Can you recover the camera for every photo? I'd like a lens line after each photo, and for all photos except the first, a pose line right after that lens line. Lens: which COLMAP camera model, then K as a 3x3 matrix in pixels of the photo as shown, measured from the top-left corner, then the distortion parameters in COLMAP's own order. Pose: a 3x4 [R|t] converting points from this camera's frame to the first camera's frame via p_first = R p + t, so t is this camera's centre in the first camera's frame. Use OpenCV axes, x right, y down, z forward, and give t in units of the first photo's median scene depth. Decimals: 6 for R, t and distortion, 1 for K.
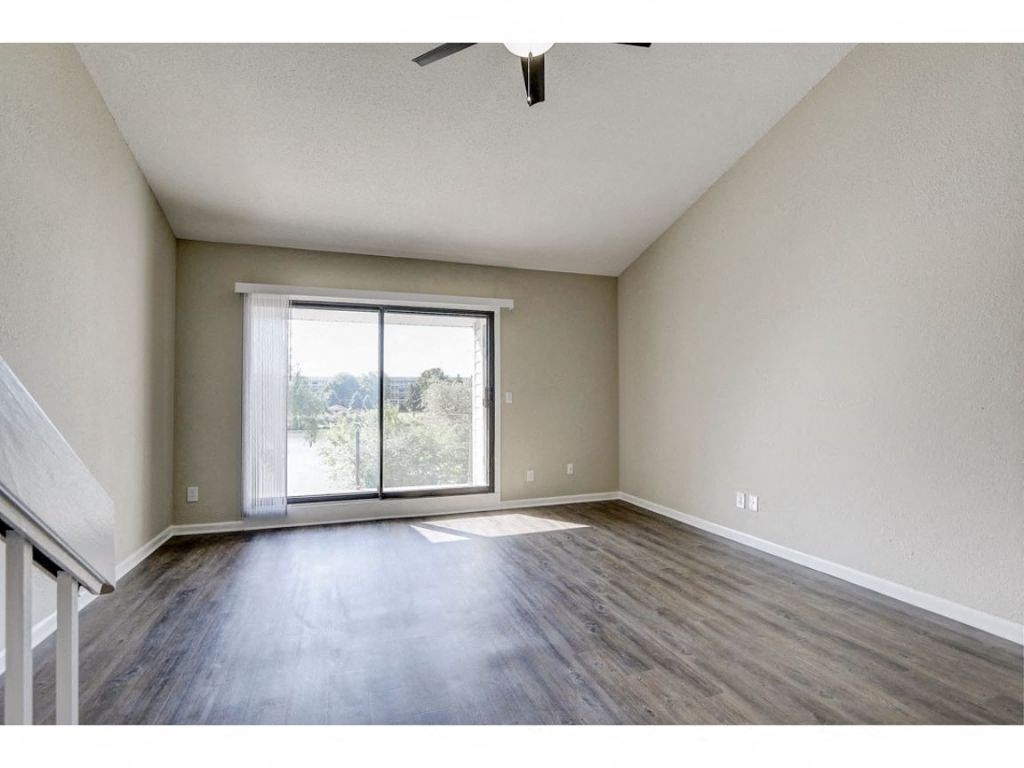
lens RADIAL K [[469.9, 0, 505.8], [0, 469.9, 386.6], [0, 0, 1]] dist [-0.019986, 0.004055]
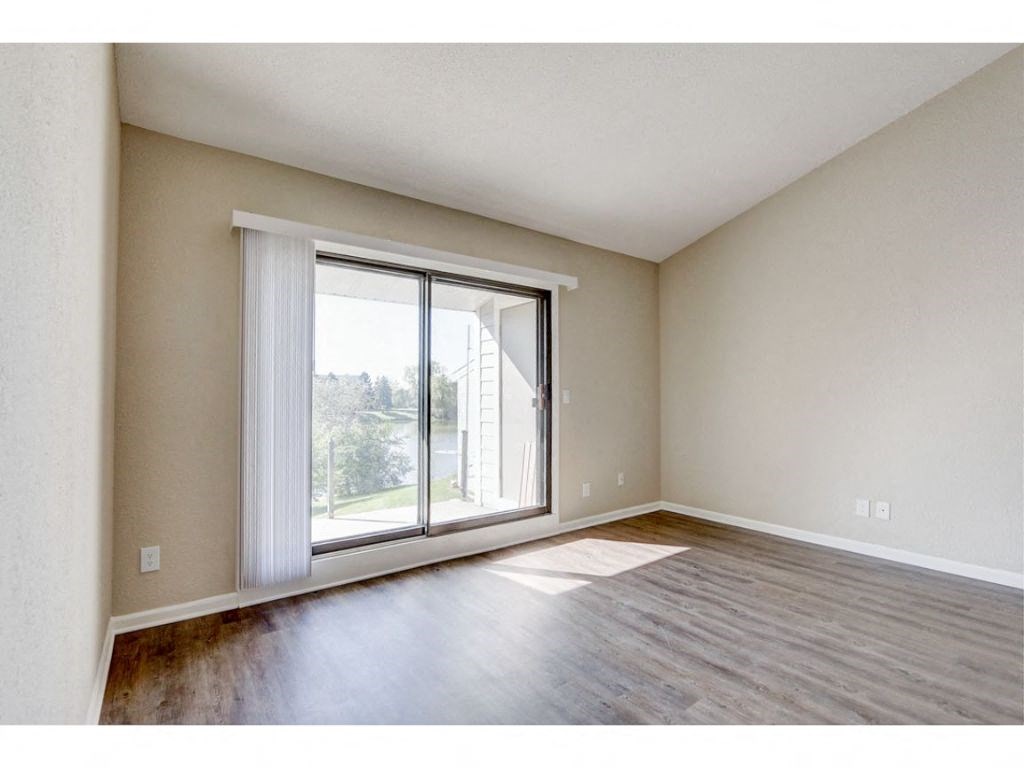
lens RADIAL K [[469.9, 0, 505.8], [0, 469.9, 386.6], [0, 0, 1]] dist [-0.019986, 0.004055]
pose [[0.956657, 0.008430, 0.291096, -0.402267], [-0.008572, 0.999963, -0.000788, 0.008793], [-0.291092, -0.001742, 0.956693, 0.295420]]
